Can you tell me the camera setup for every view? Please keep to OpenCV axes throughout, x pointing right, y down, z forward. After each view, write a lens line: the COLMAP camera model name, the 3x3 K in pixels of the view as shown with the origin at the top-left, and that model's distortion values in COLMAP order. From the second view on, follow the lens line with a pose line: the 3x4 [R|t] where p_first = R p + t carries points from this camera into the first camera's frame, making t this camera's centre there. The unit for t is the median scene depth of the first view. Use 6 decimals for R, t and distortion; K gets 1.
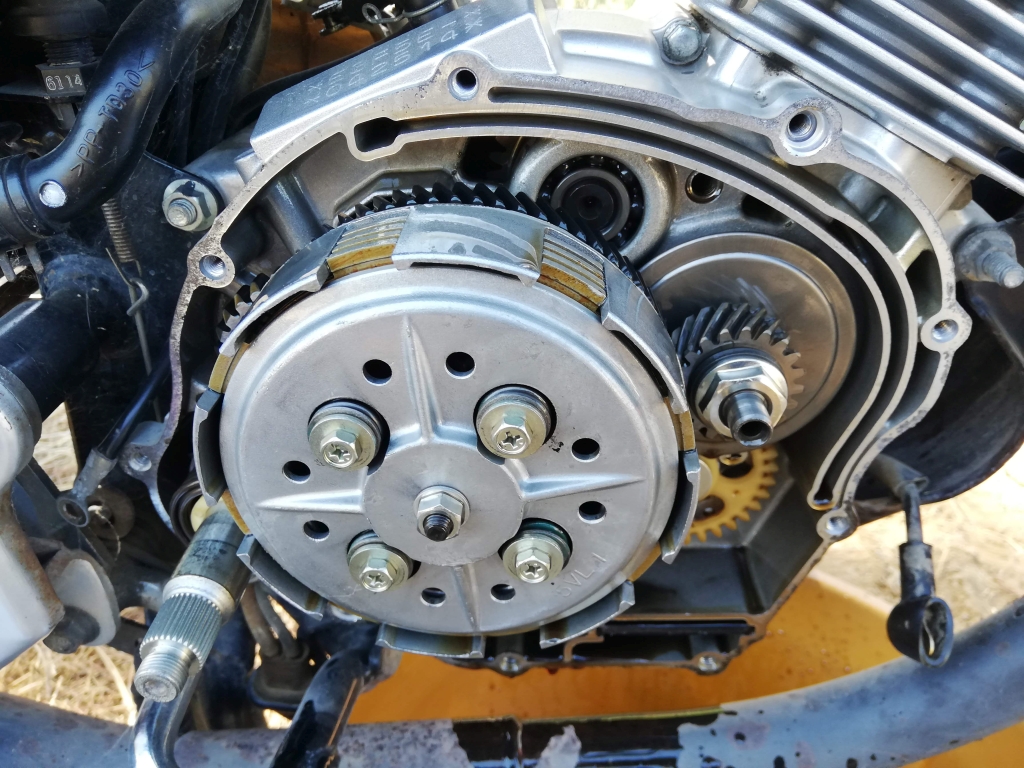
lens RADIAL K [[820.4, 0, 511.8], [0, 820.4, 360.7], [0, 0, 1]] dist [0.074009, -0.099316]
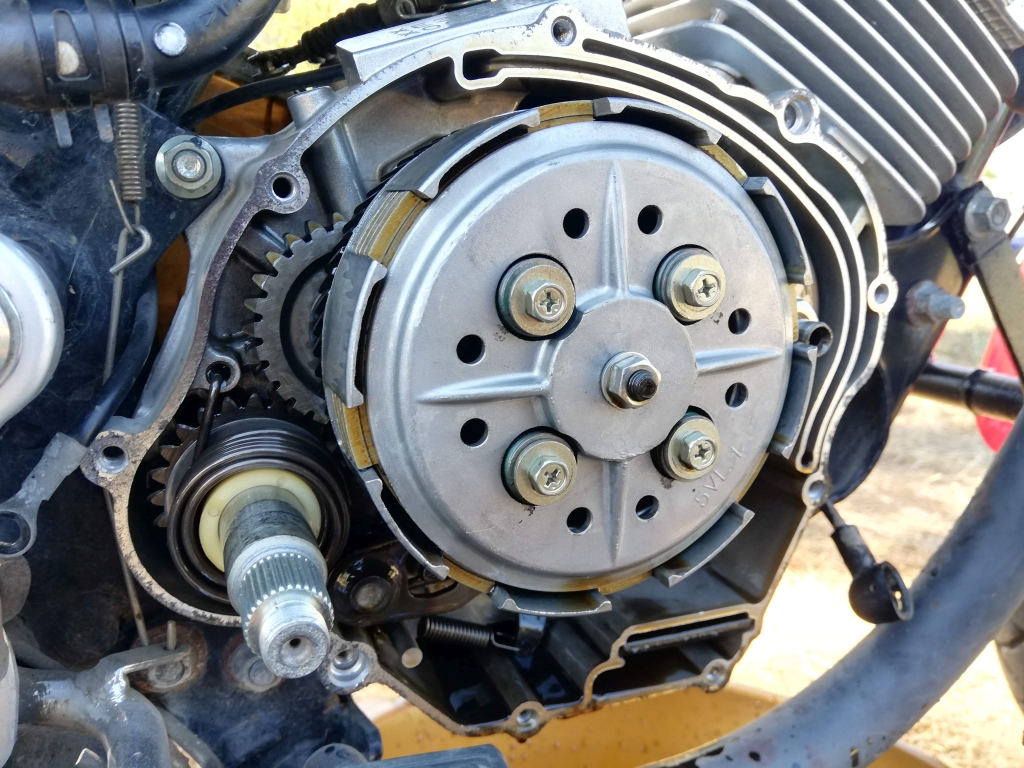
lens RADIAL K [[820.4, 0, 511.8], [0, 820.4, 360.7], [0, 0, 1]] dist [0.074009, -0.099316]
pose [[0.895371, 0.019184, 0.444907, -0.532280], [0.133569, 0.941504, -0.309403, 0.368411], [-0.424817, 0.336456, 0.840433, 0.210319]]
